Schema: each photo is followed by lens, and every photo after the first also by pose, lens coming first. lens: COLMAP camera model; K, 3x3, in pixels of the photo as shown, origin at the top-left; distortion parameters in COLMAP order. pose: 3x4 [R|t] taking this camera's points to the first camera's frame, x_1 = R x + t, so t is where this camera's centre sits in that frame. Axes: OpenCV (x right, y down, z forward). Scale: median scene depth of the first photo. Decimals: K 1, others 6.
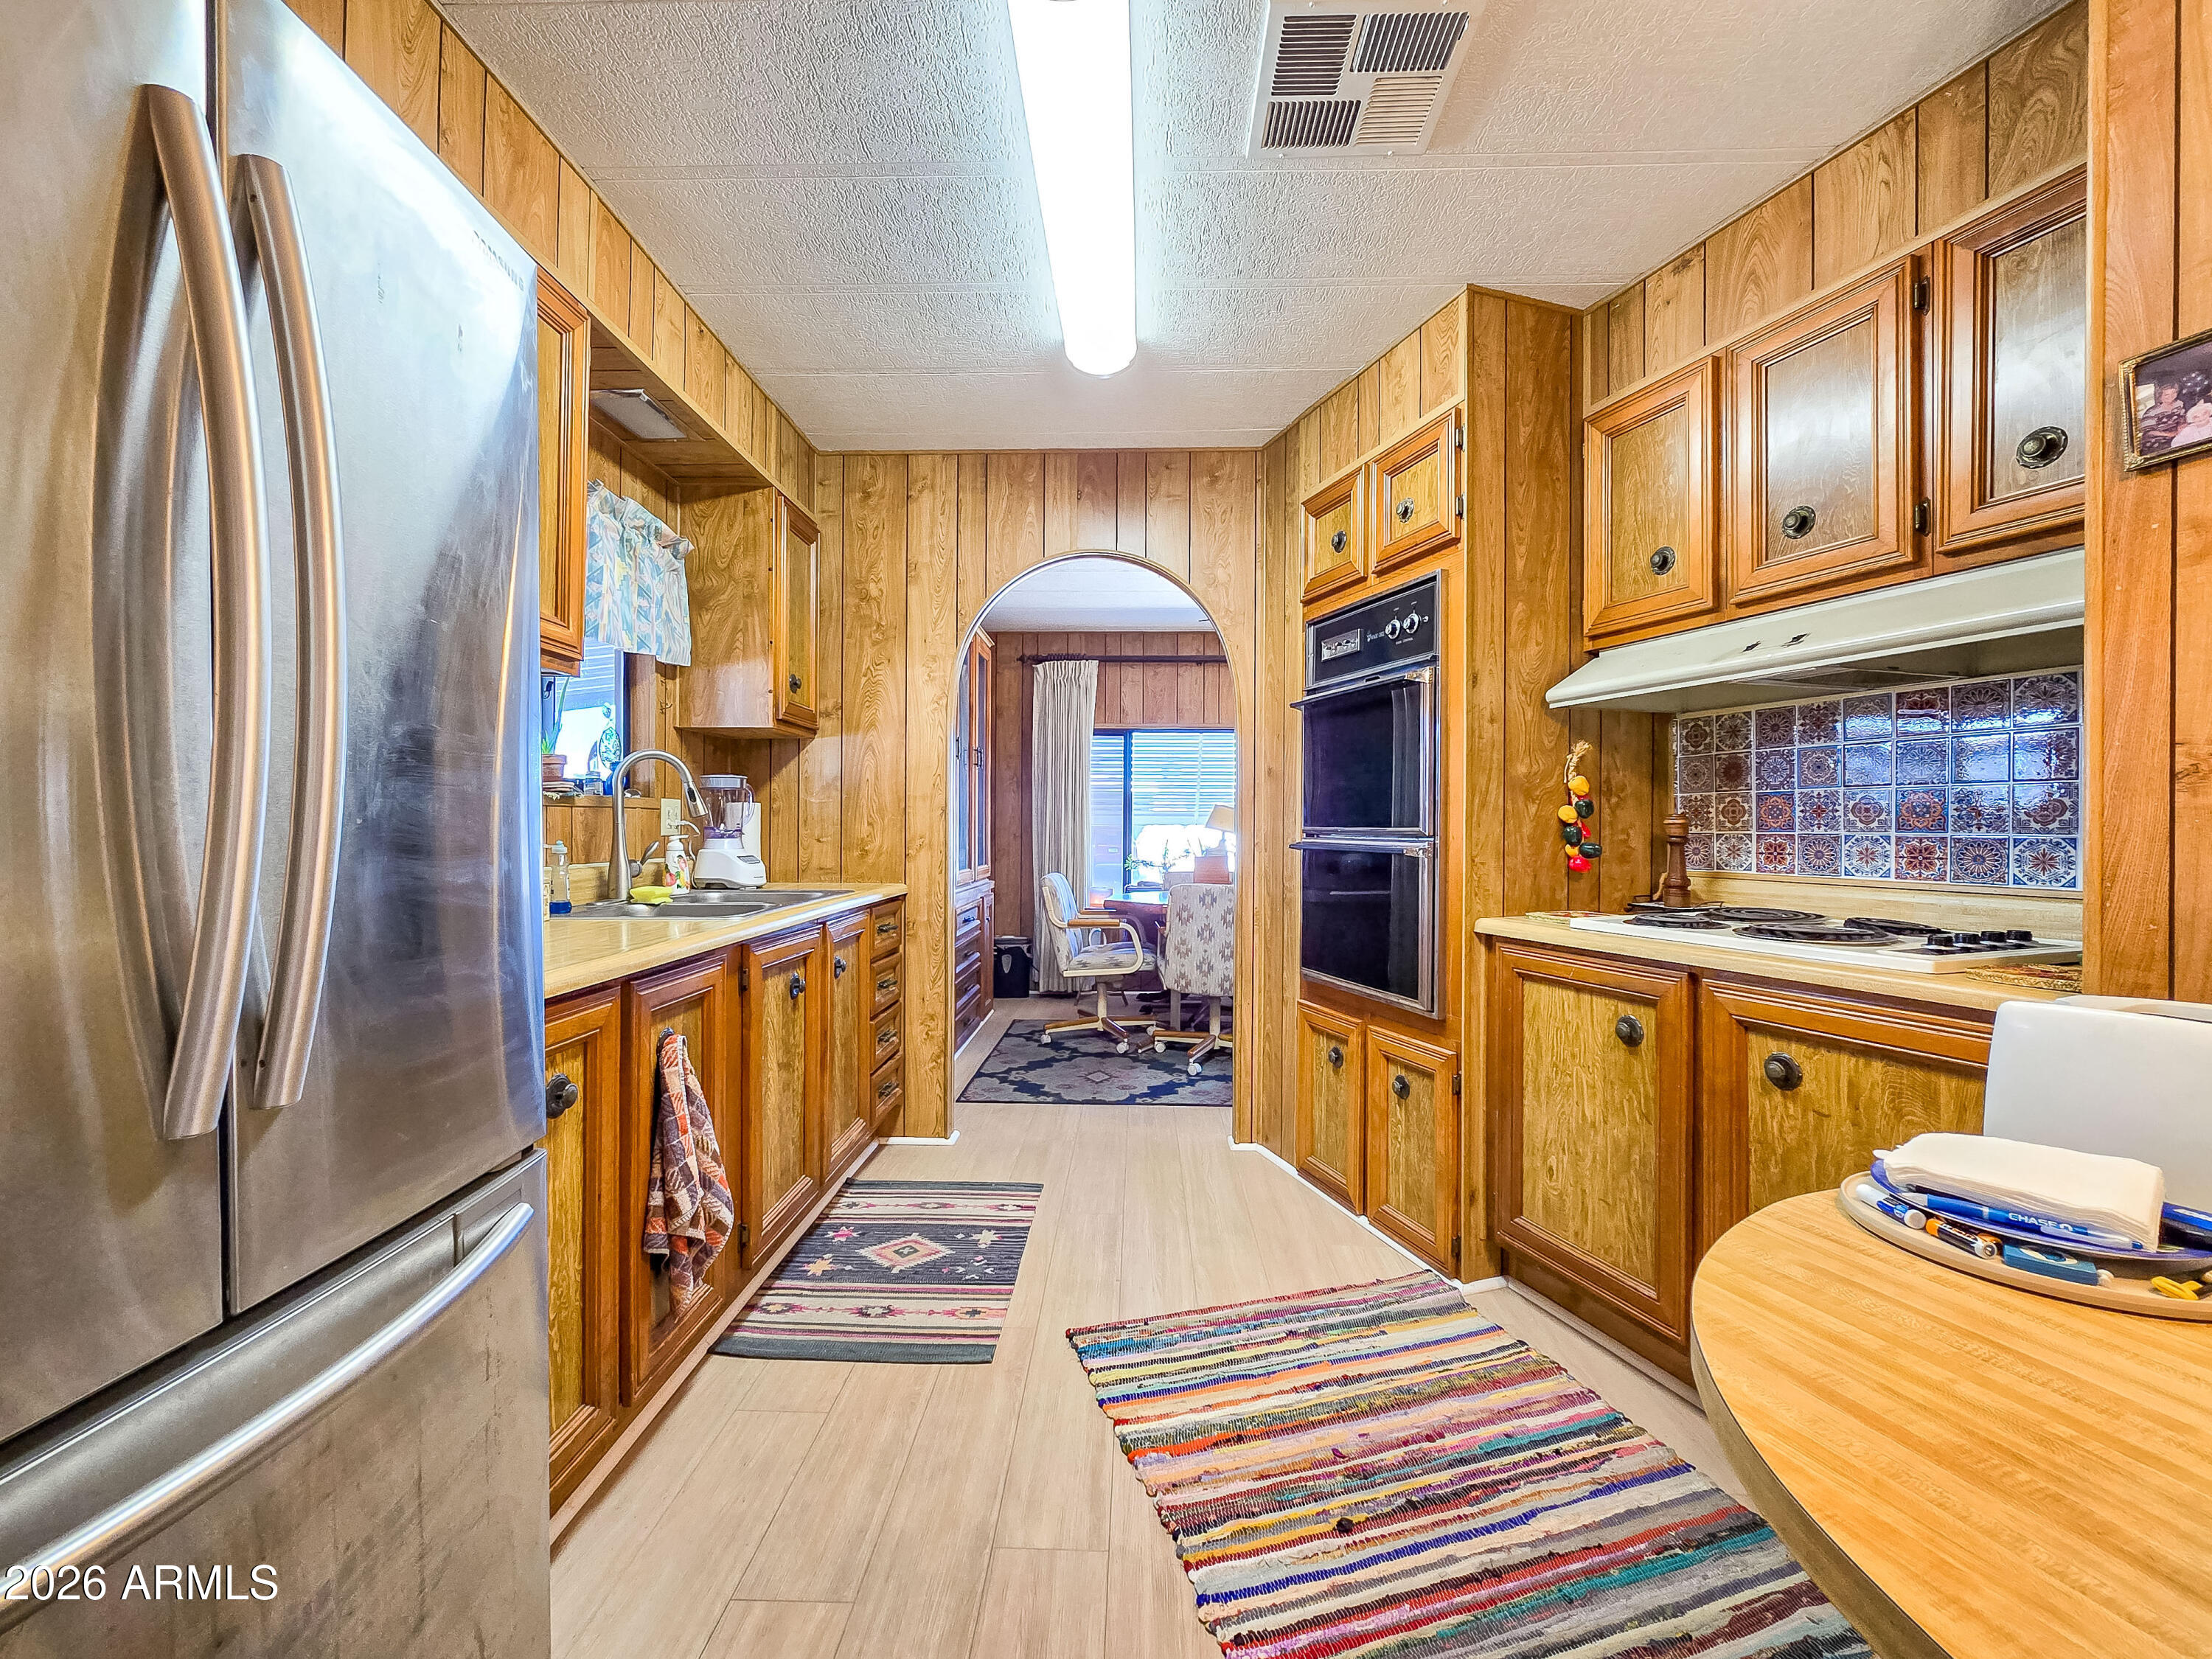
lens RADIAL K [[938.2, 0, 1114.8], [0, 938.2, 817.7], [0, 0, 1]] dist [0.000169, 0.000065]
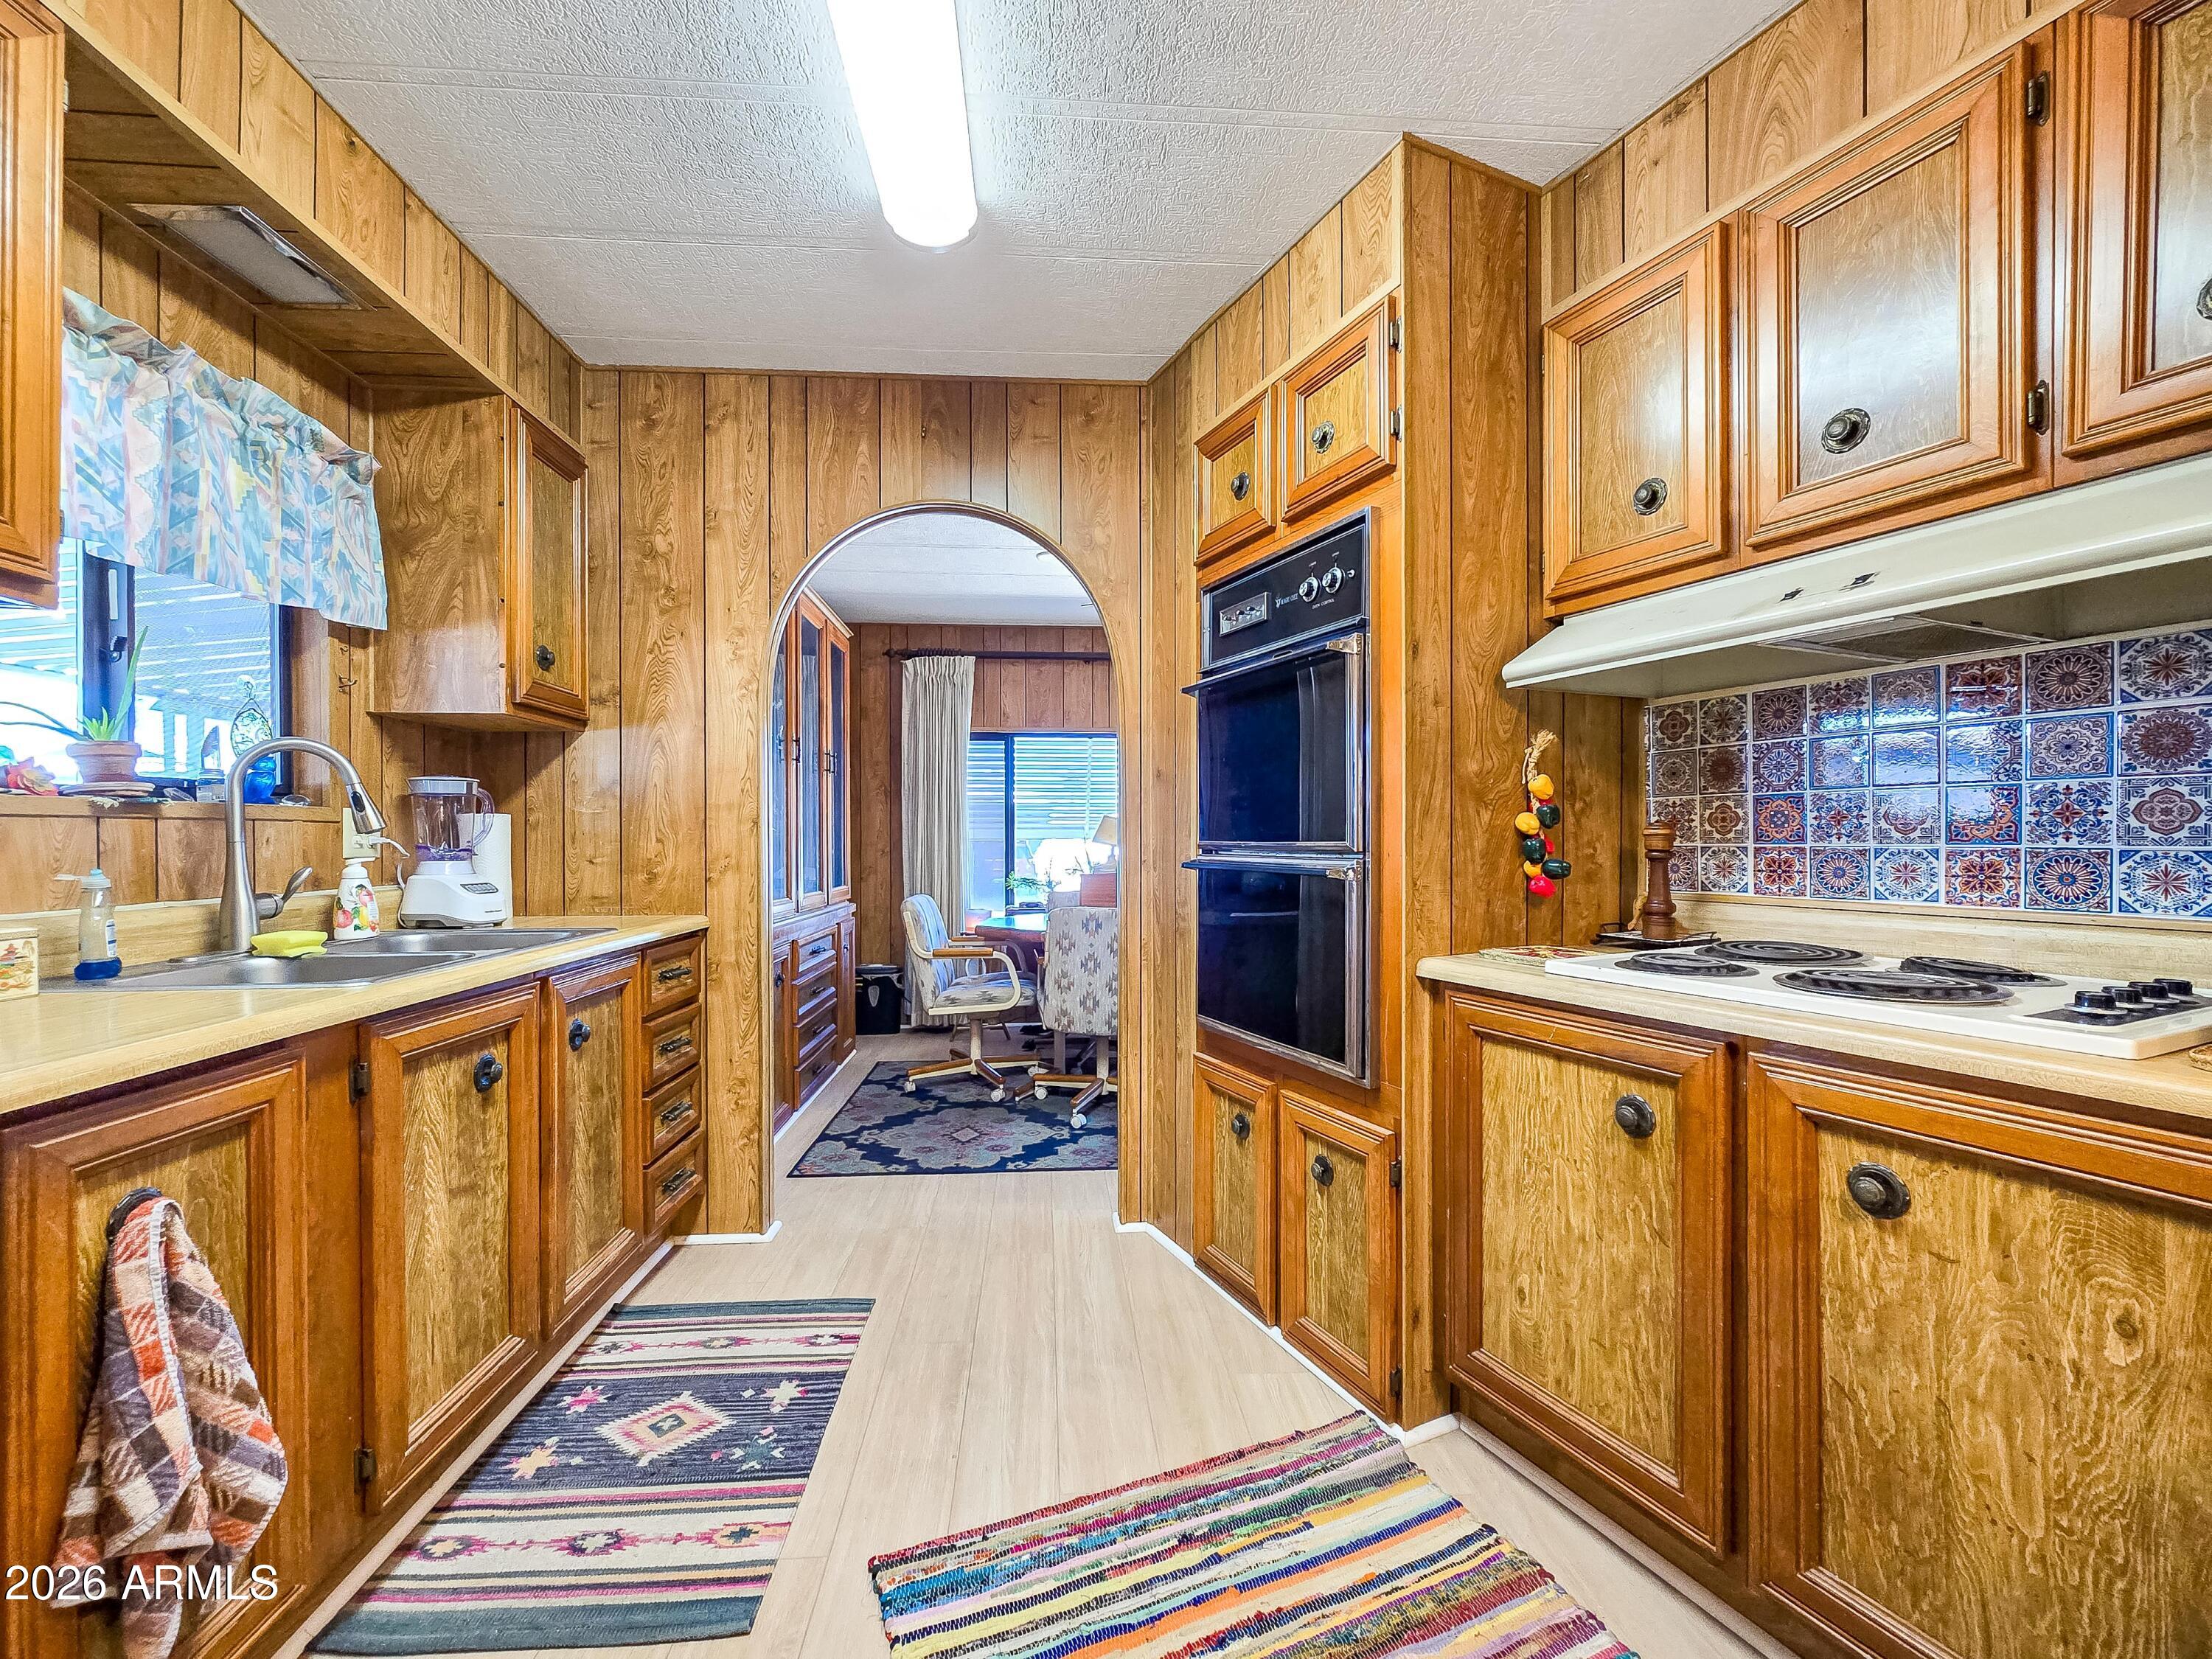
lens RADIAL K [[938.2, 0, 1114.8], [0, 938.2, 817.7], [0, 0, 1]] dist [0.000169, 0.000065]
pose [[0.994462, -0.003598, 0.105031, 0.052310], [0.005105, 0.999888, -0.014085, 0.000867], [-0.104968, 0.014543, 0.994369, 0.241416]]
